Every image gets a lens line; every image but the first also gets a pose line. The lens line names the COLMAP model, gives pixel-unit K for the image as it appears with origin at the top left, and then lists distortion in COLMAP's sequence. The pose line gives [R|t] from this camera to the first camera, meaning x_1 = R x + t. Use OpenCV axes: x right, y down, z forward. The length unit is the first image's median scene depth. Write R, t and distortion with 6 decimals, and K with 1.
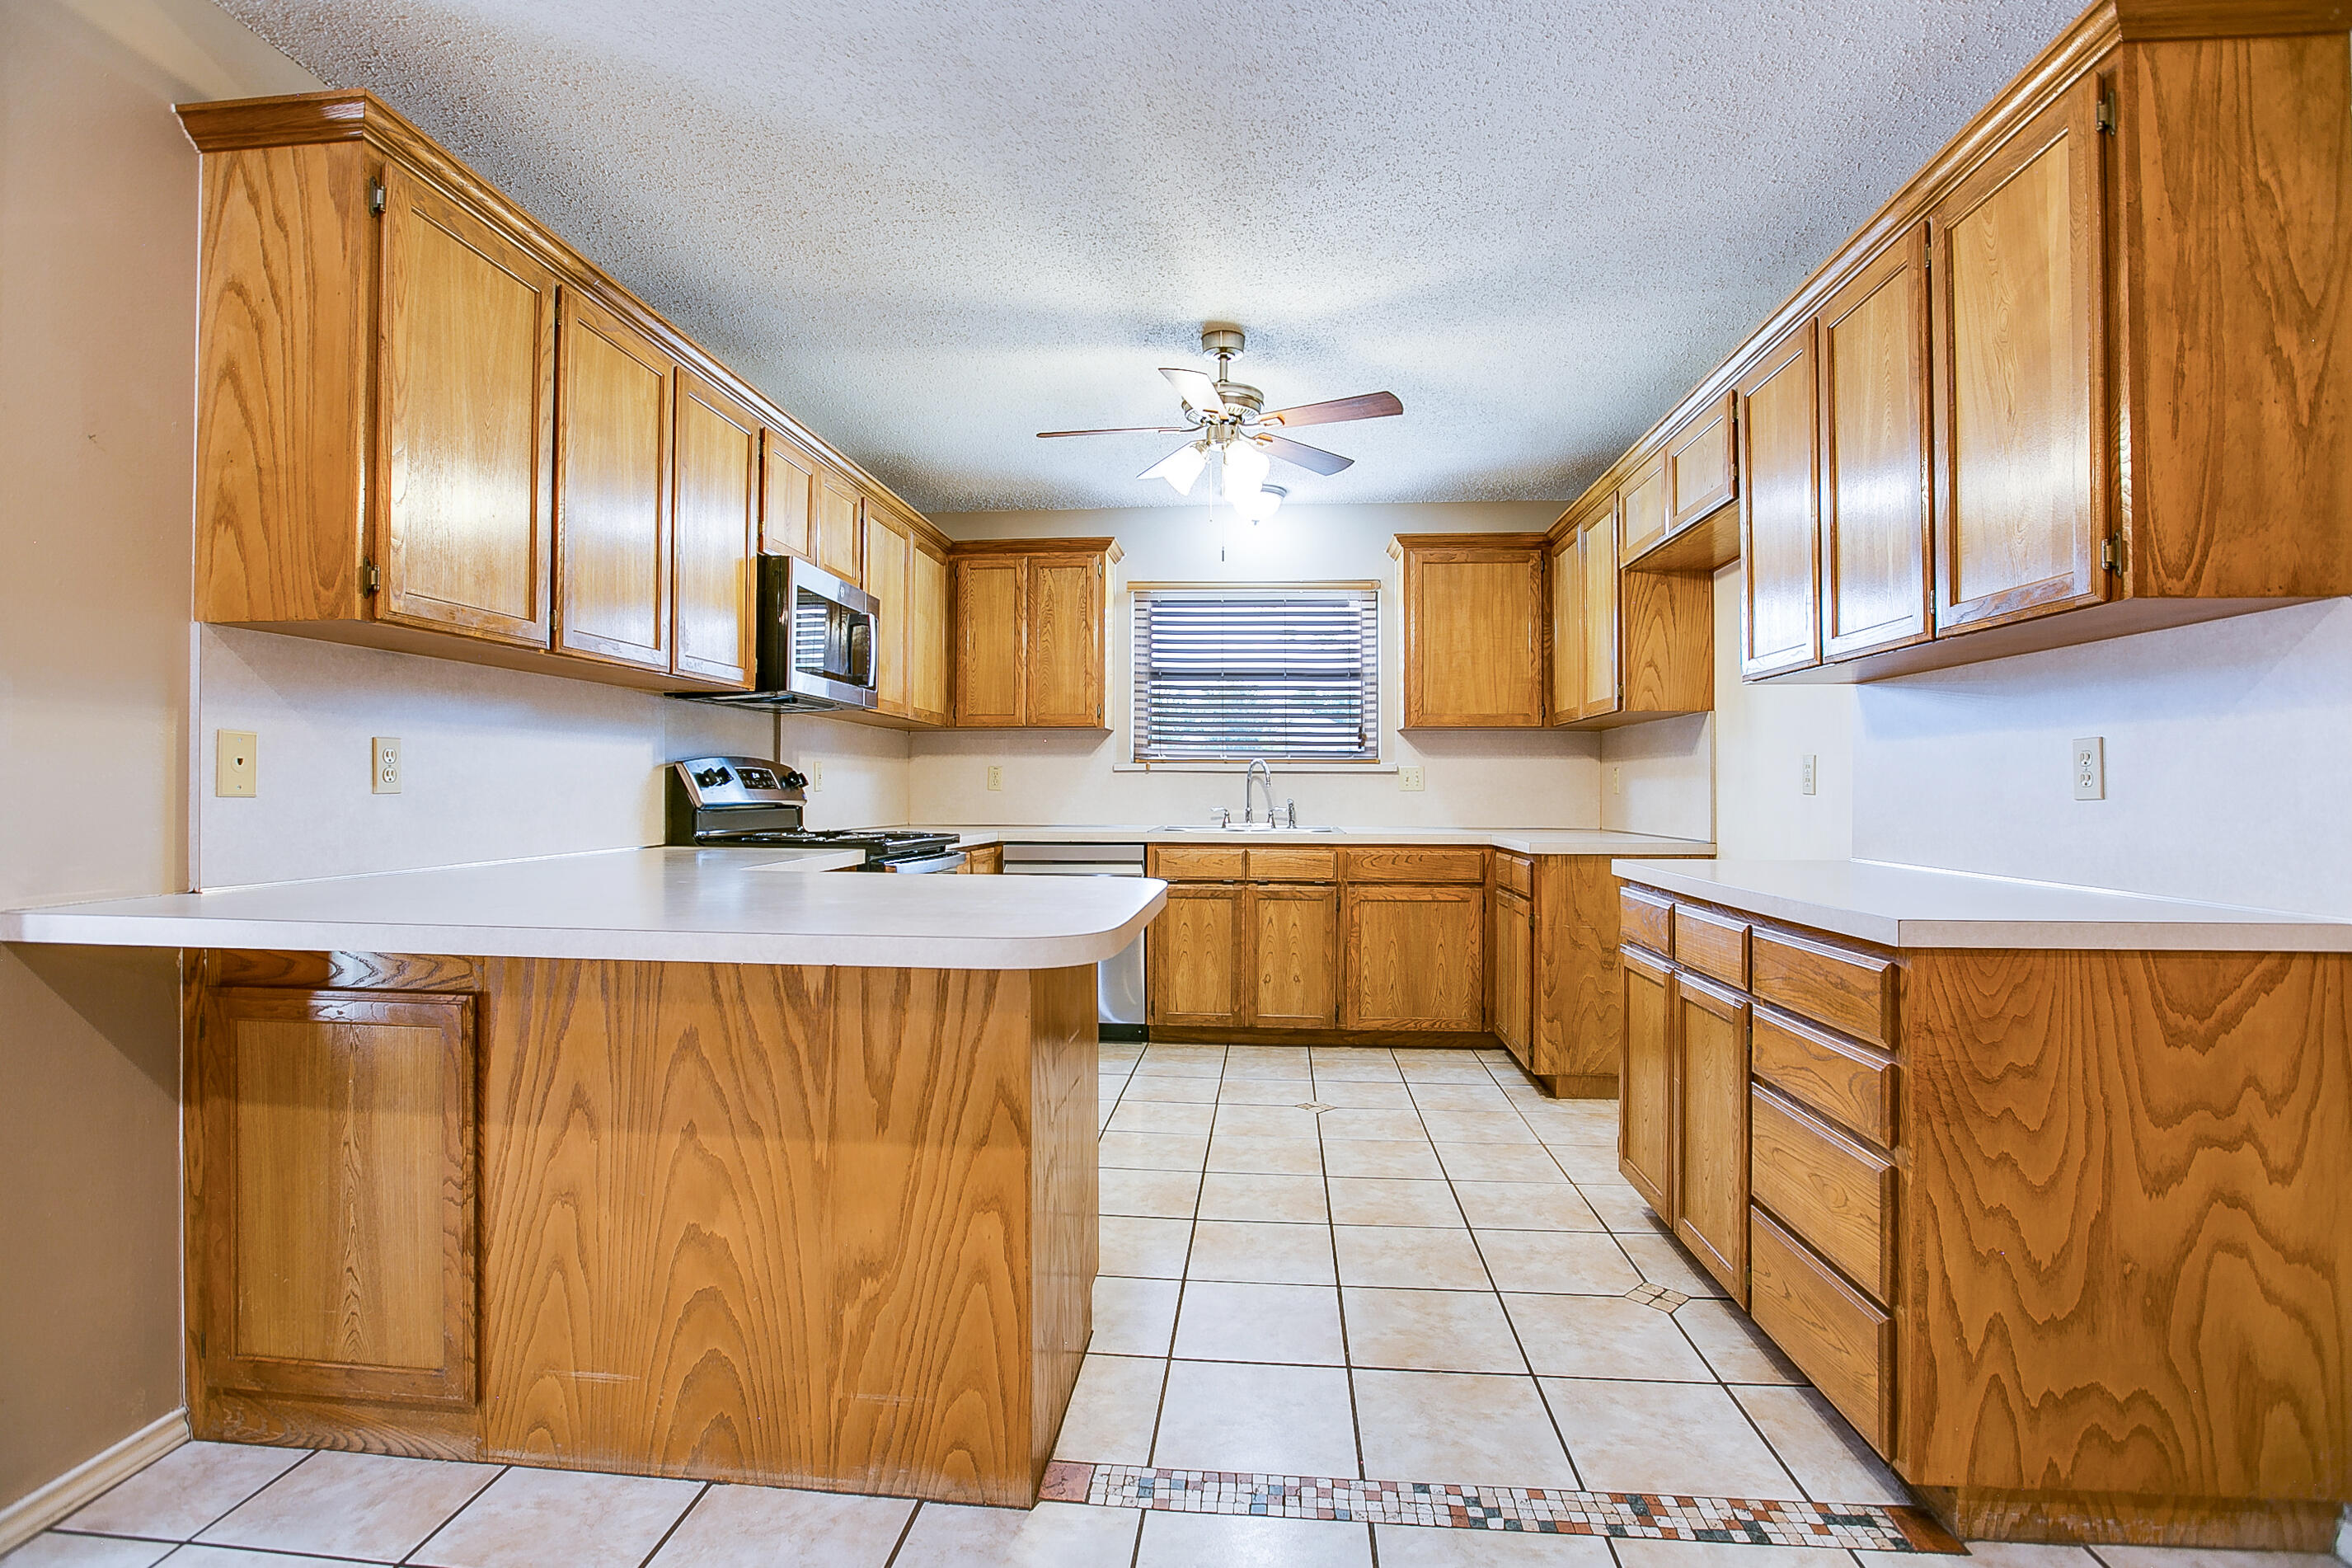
lens RADIAL K [[1090.8, 0, 1176.0], [0, 1090.8, 784.0], [0, 0, 1]] dist [-0.016974, 0.000470]
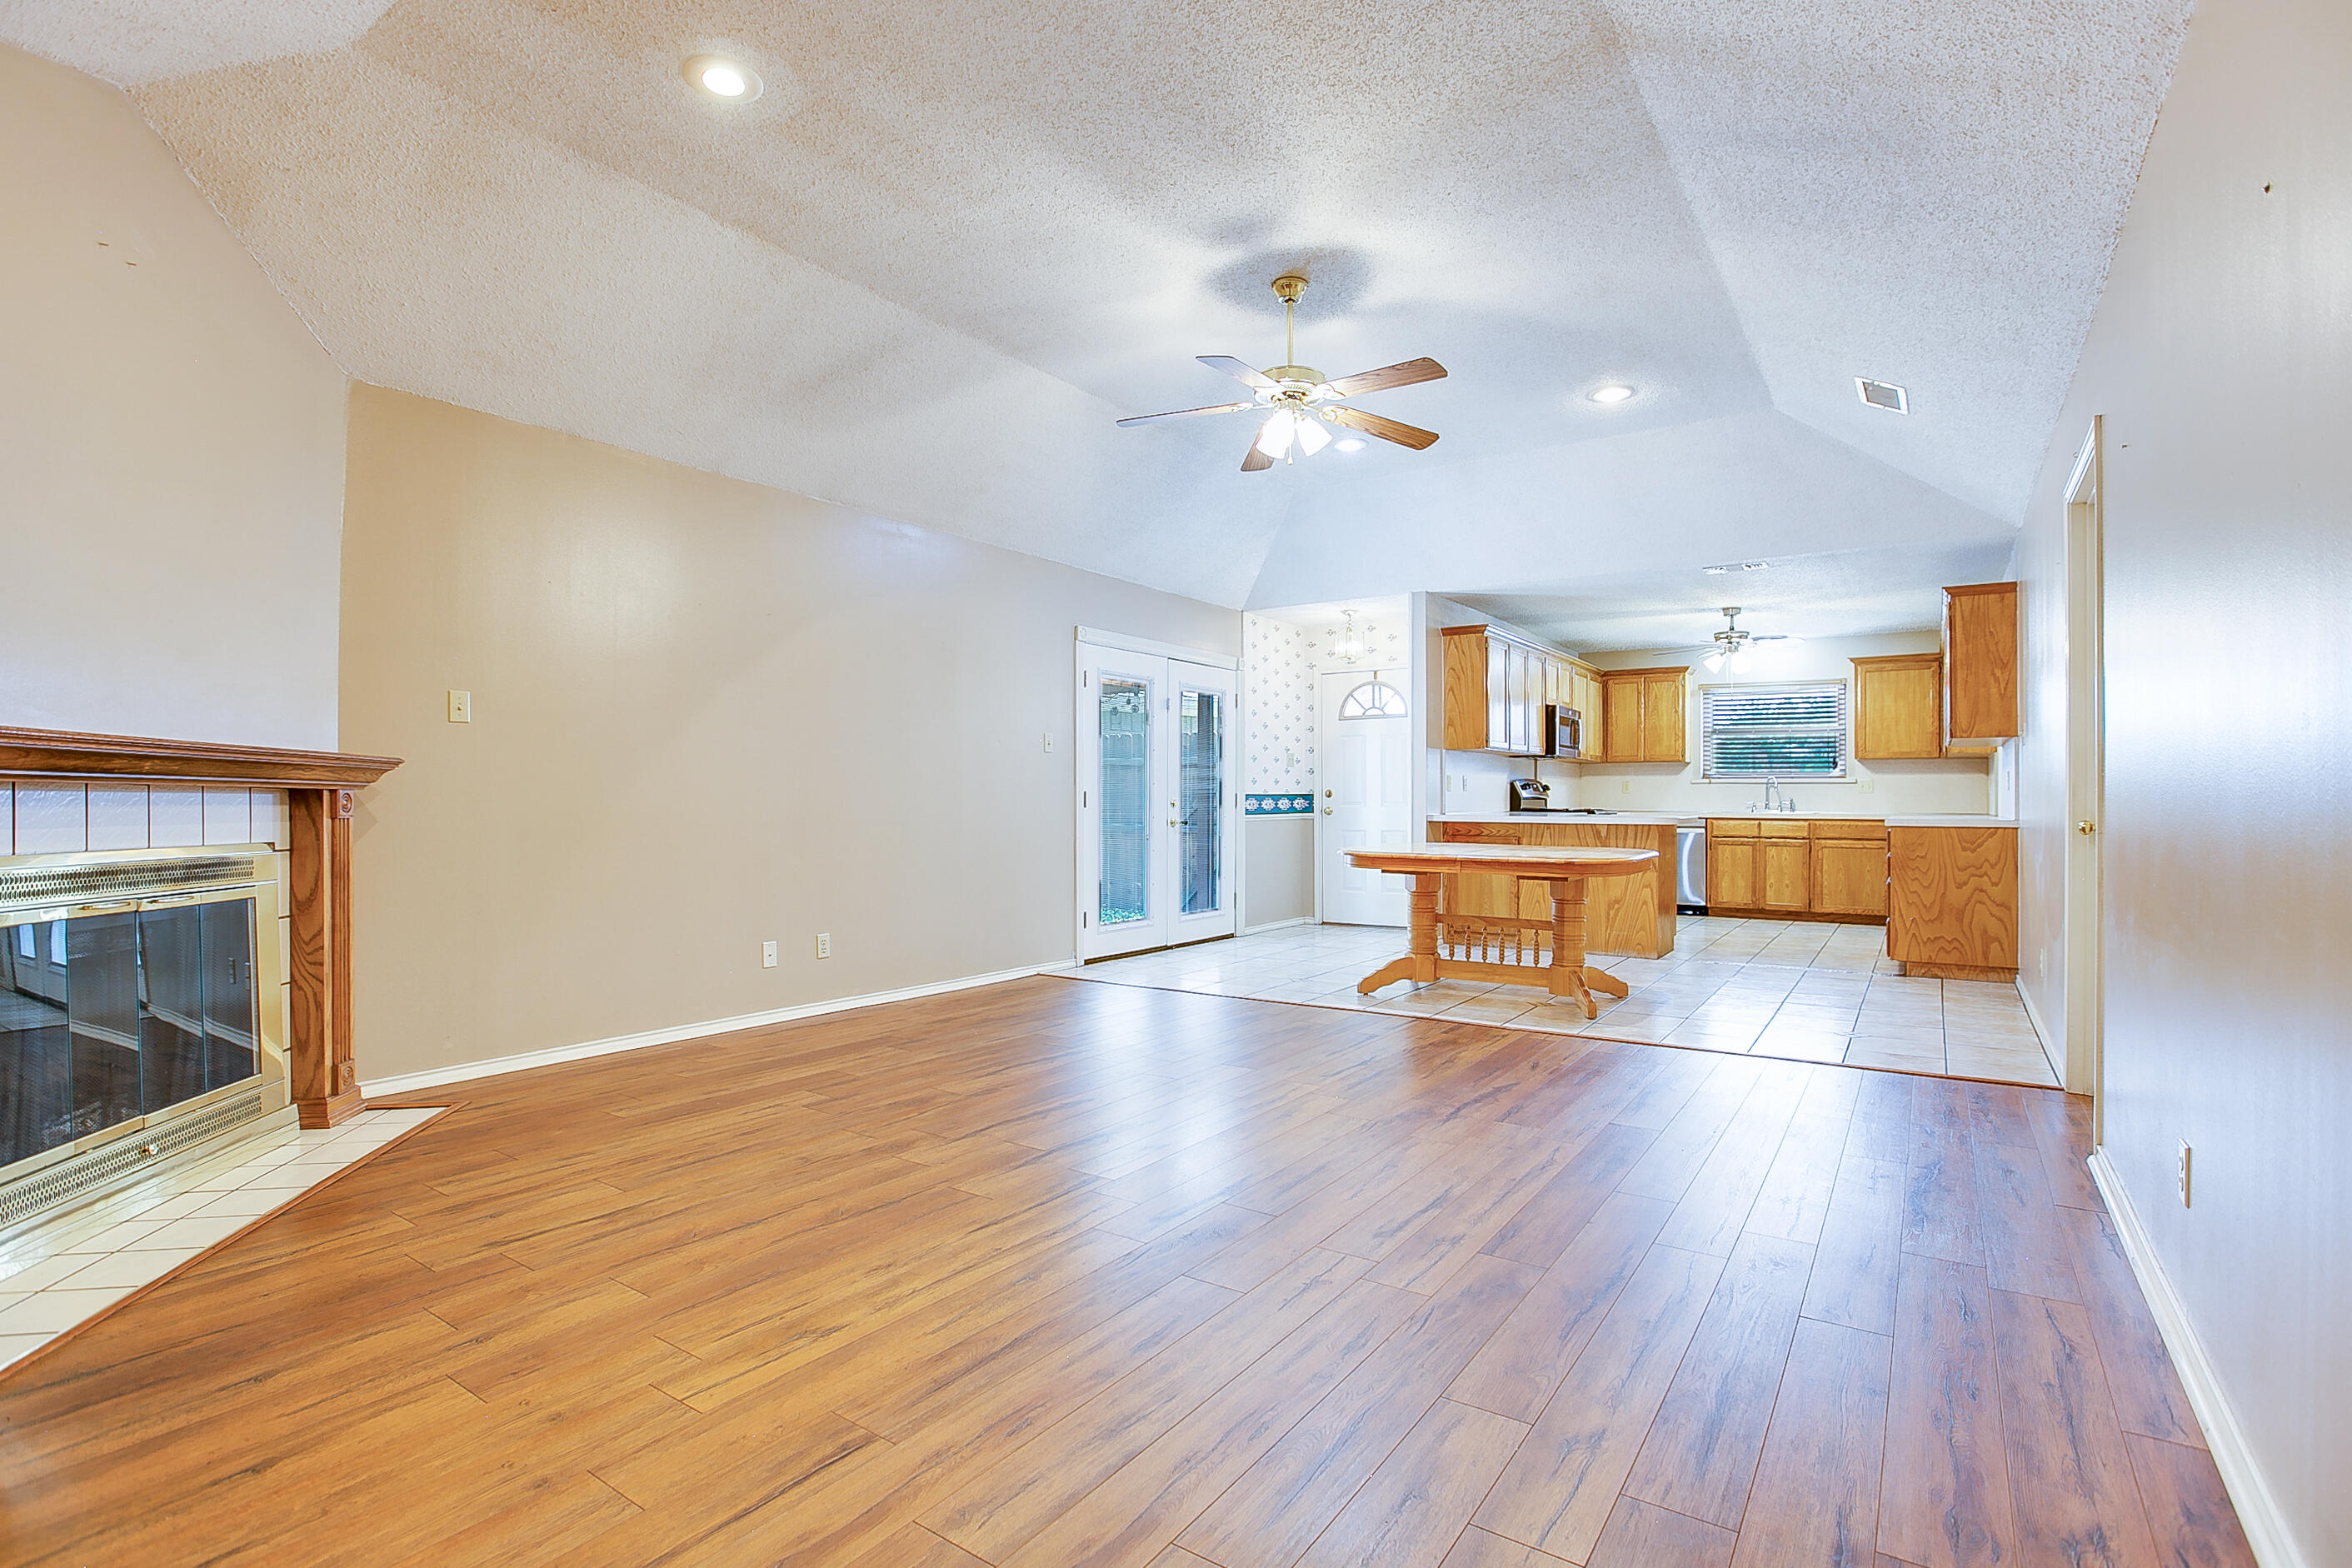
lens RADIAL K [[1125.4, 0, 1174.7], [0, 1125.4, 802.0], [0, 0, 1]] dist [-0.043088, 0.000396]
pose [[0.873067, 0.000374, -0.487600, 0.224960], [0.001794, 0.999990, 0.003979, 0.025512], [0.487597, -0.004349, 0.873058, -2.448070]]
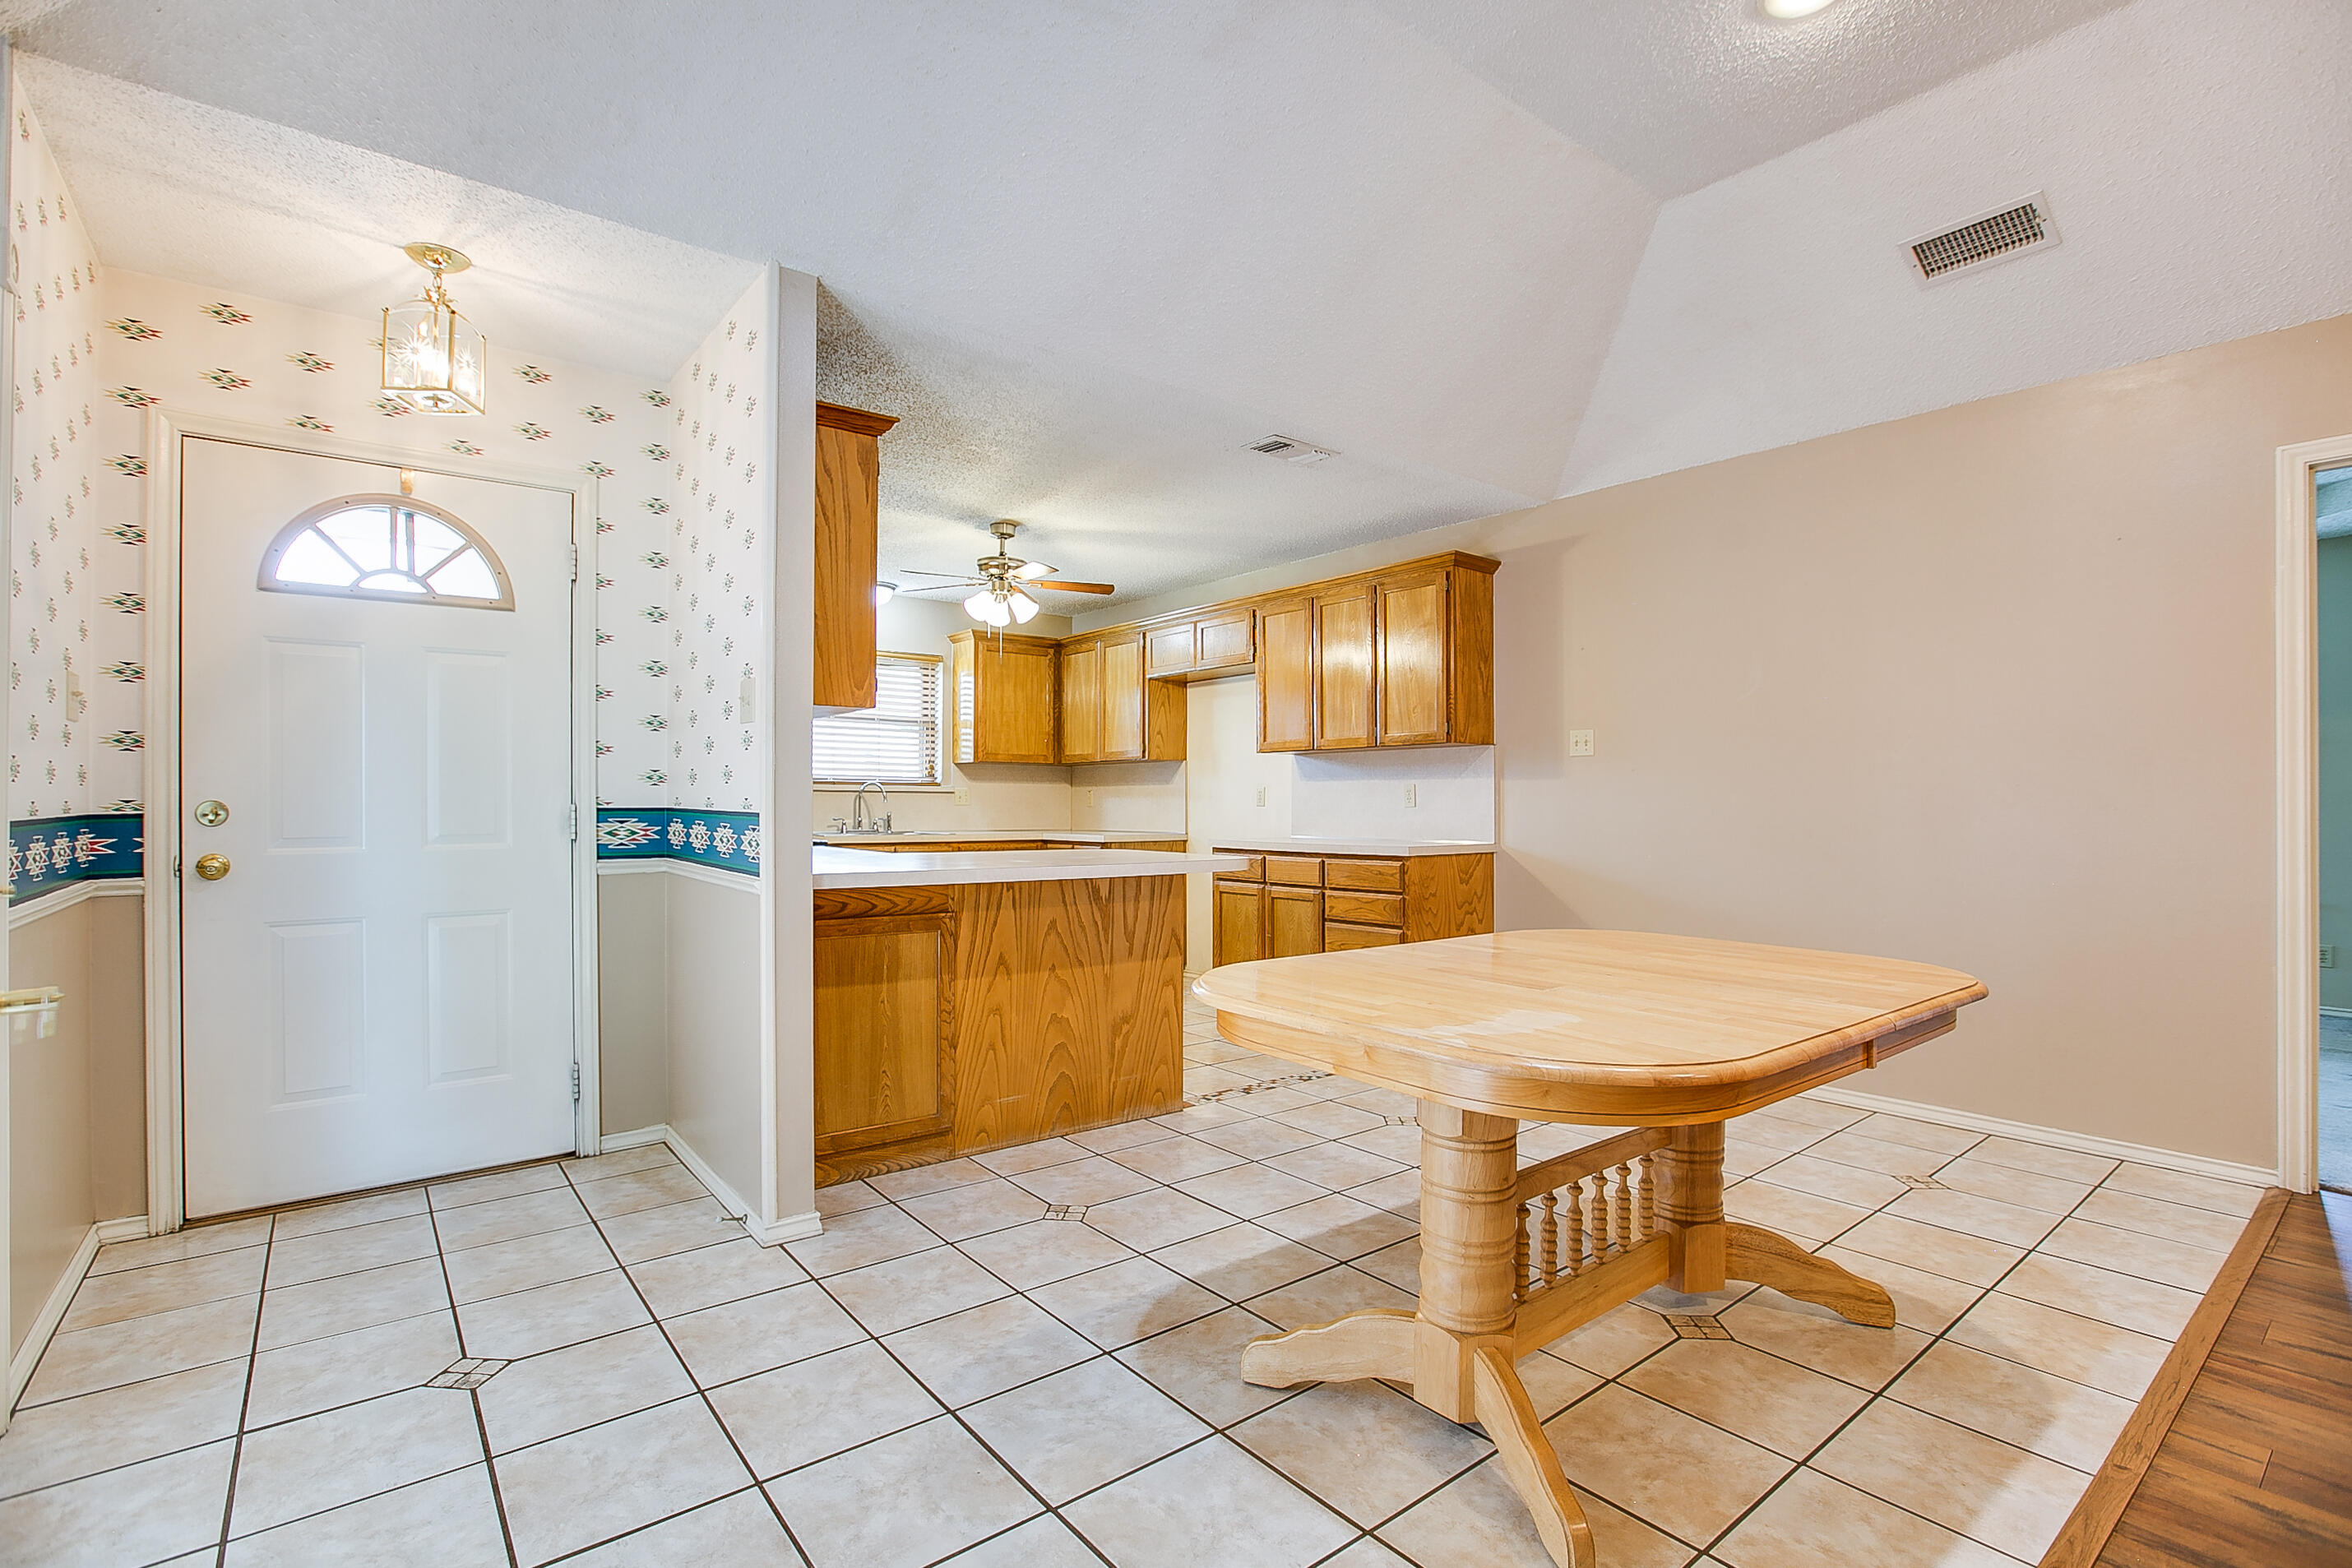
lens RADIAL K [[1110.5, 0, 1177.5], [0, 1110.5, 802.2], [0, 0, 1]] dist [-0.024151, 0.000120]
pose [[0.714222, -0.000867, 0.699919, -1.229734], [0.000037, 0.999999, 0.001200, -0.000278], [-0.699919, -0.000832, 0.714221, -0.474374]]
